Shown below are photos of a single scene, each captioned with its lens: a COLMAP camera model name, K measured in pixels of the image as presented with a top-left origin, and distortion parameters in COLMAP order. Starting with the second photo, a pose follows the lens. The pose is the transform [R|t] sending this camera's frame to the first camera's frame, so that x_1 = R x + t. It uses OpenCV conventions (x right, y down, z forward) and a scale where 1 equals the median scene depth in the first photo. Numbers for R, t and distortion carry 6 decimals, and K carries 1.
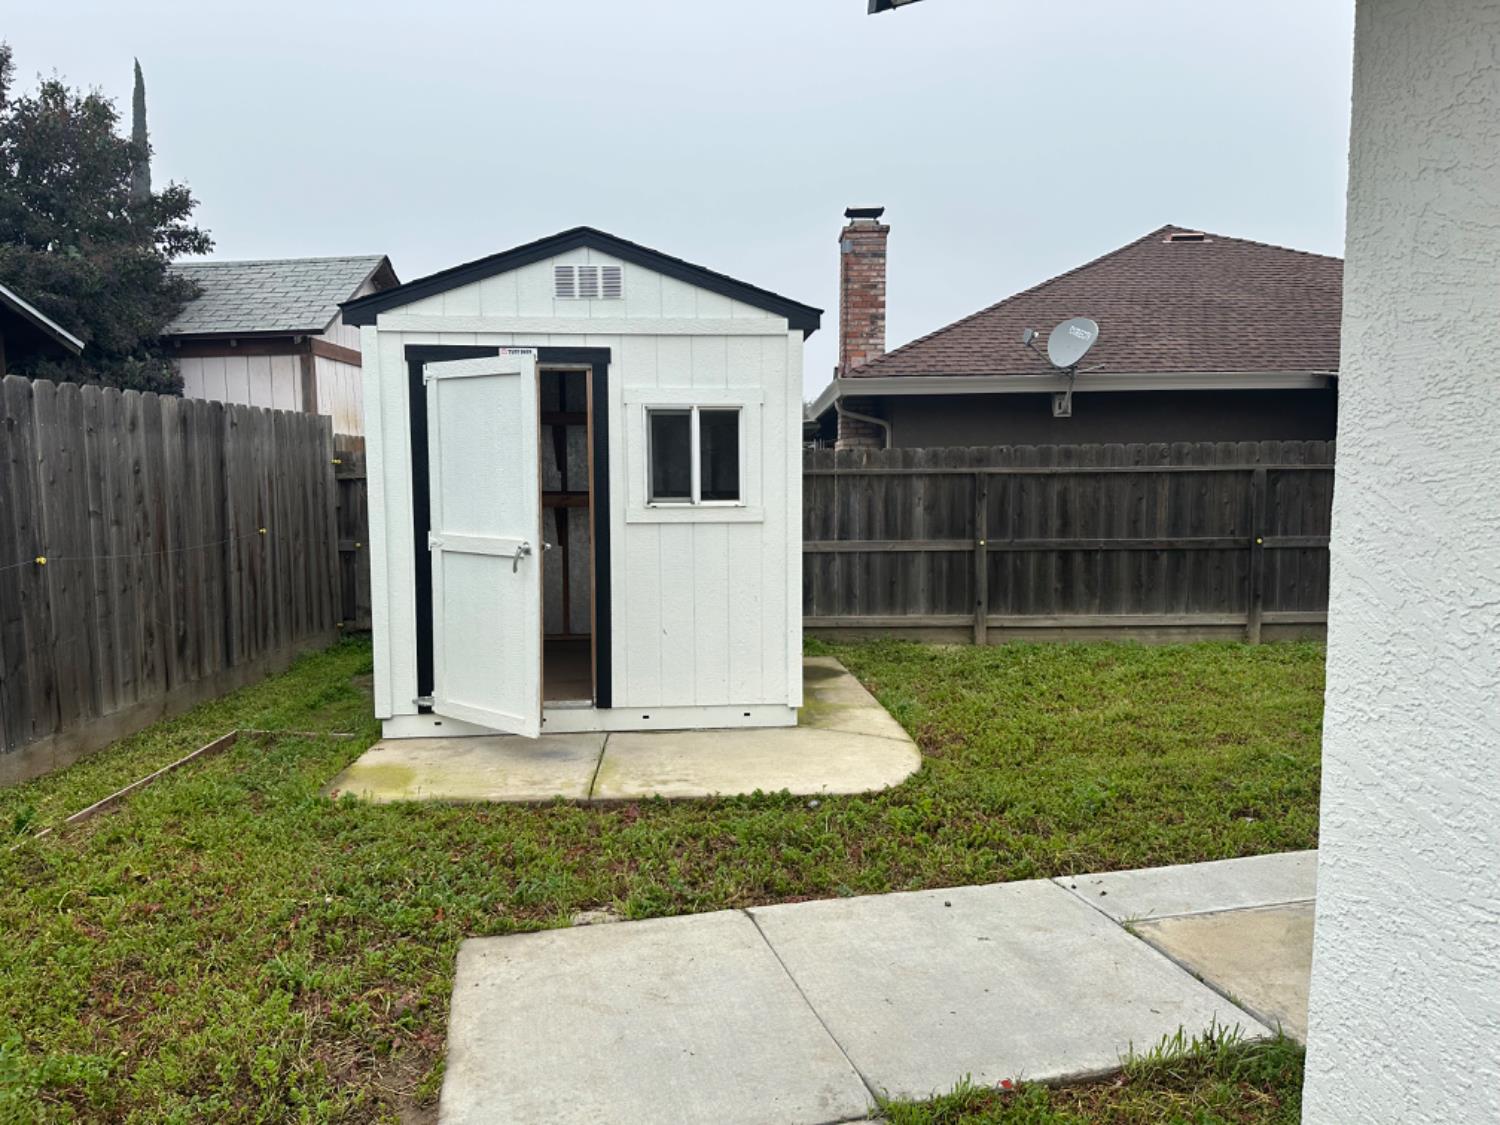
lens RADIAL K [[1042.9, 0, 760.7], [0, 1042.9, 565.0], [0, 0, 1]] dist [0.109441, -0.158653]
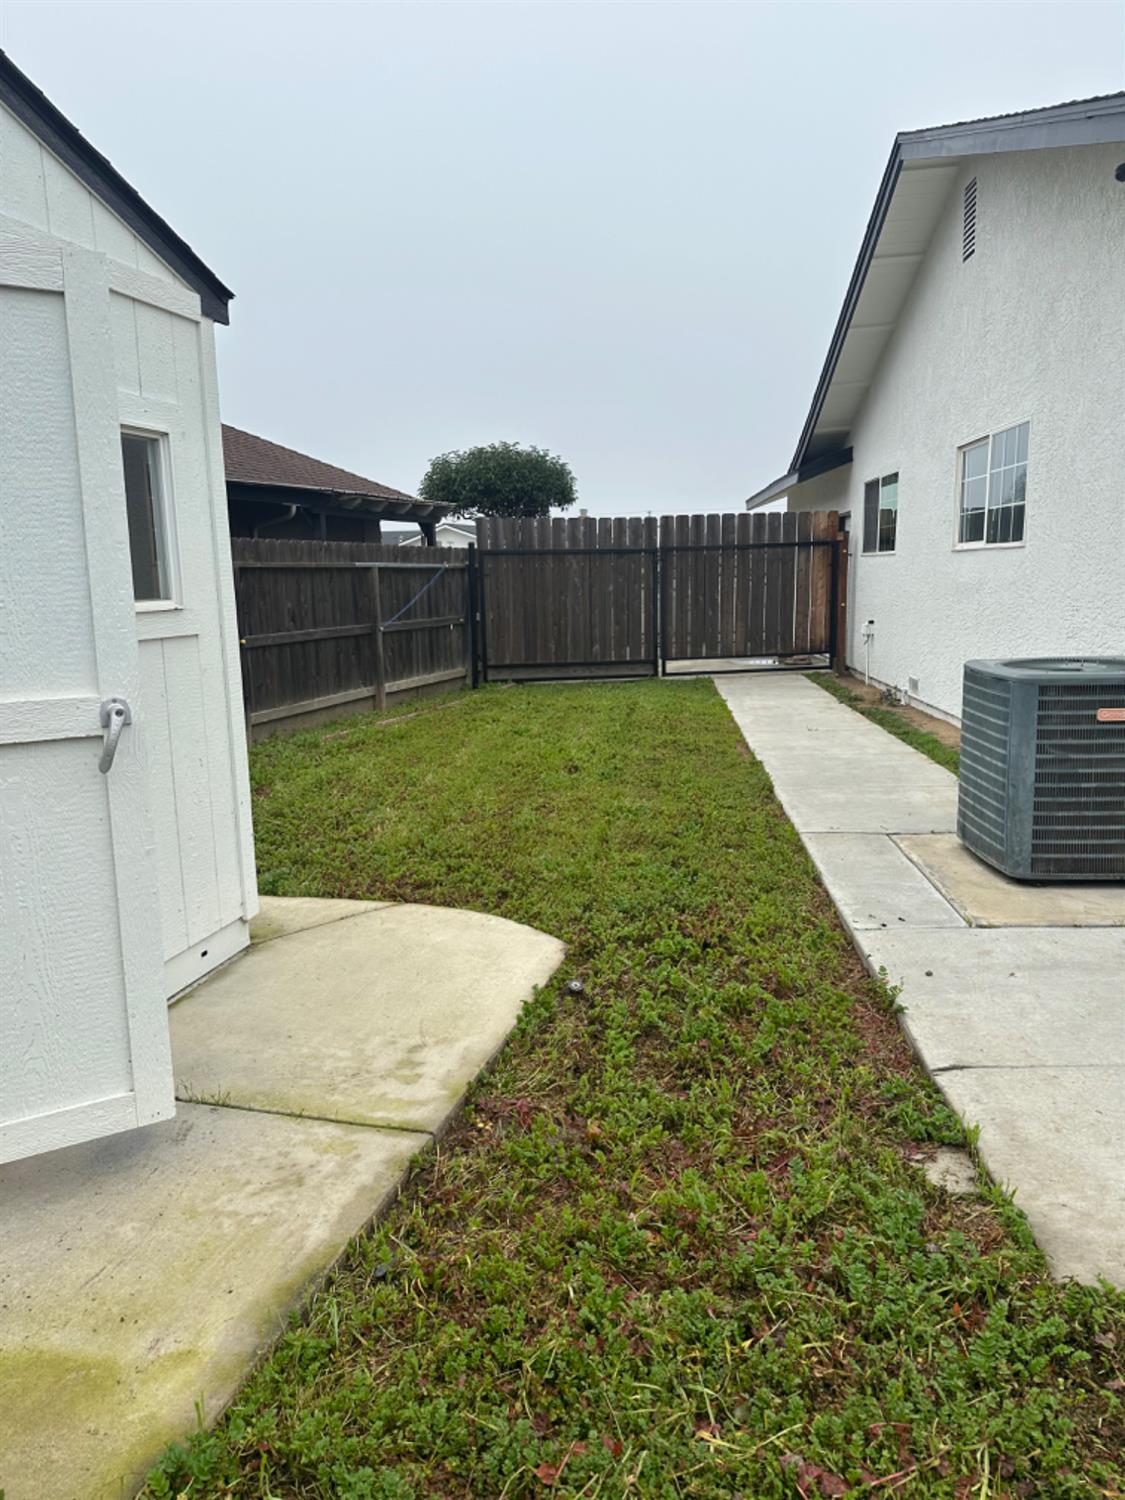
lens RADIAL K [[1049.8, 0, 556.0], [0, 1049.8, 744.5], [0, 0, 1]] dist [0.020198, -0.024167]
pose [[0.326372, -0.150302, 0.933215, -0.603765], [0.109724, 0.986627, 0.120531, -0.033436], [-0.938851, 0.063059, 0.338499, 0.724012]]
